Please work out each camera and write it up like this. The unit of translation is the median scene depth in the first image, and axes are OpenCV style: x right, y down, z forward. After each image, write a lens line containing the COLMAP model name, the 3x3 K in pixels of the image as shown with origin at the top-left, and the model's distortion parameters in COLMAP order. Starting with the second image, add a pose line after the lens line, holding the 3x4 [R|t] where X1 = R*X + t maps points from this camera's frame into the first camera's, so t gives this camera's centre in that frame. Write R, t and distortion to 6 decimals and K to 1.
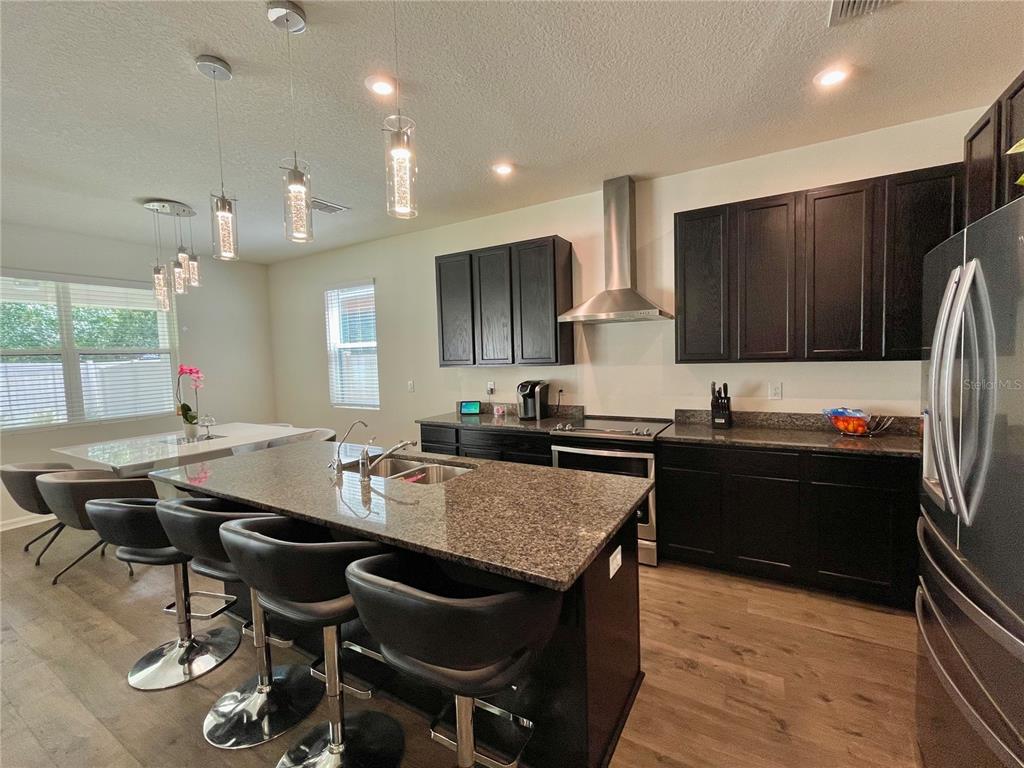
lens RADIAL K [[422.7, 0, 511.1], [0, 422.7, 378.2], [0, 0, 1]] dist [-0.001965, 0.000249]
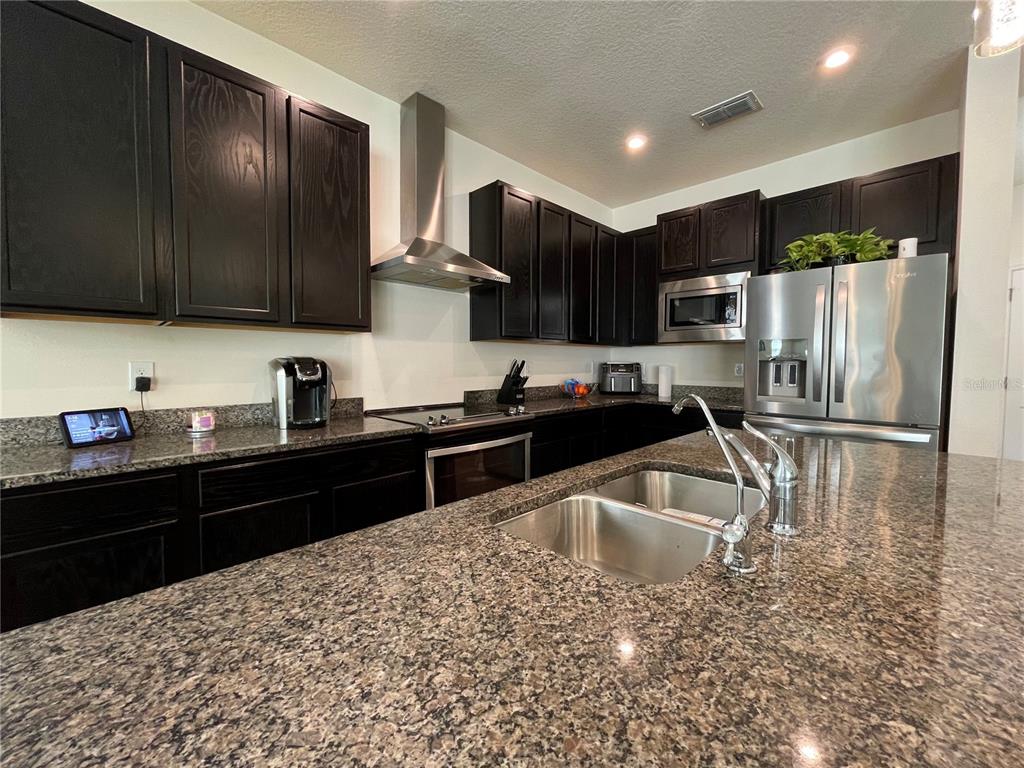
lens RADIAL K [[422.7, 0, 511.1], [0, 422.7, 378.2], [0, 0, 1]] dist [-0.001965, 0.000249]
pose [[0.233388, -0.004194, 0.972375, -0.474177], [0.041935, 0.999104, -0.005756, 0.053939], [-0.971479, 0.042120, 0.233355, 0.682668]]
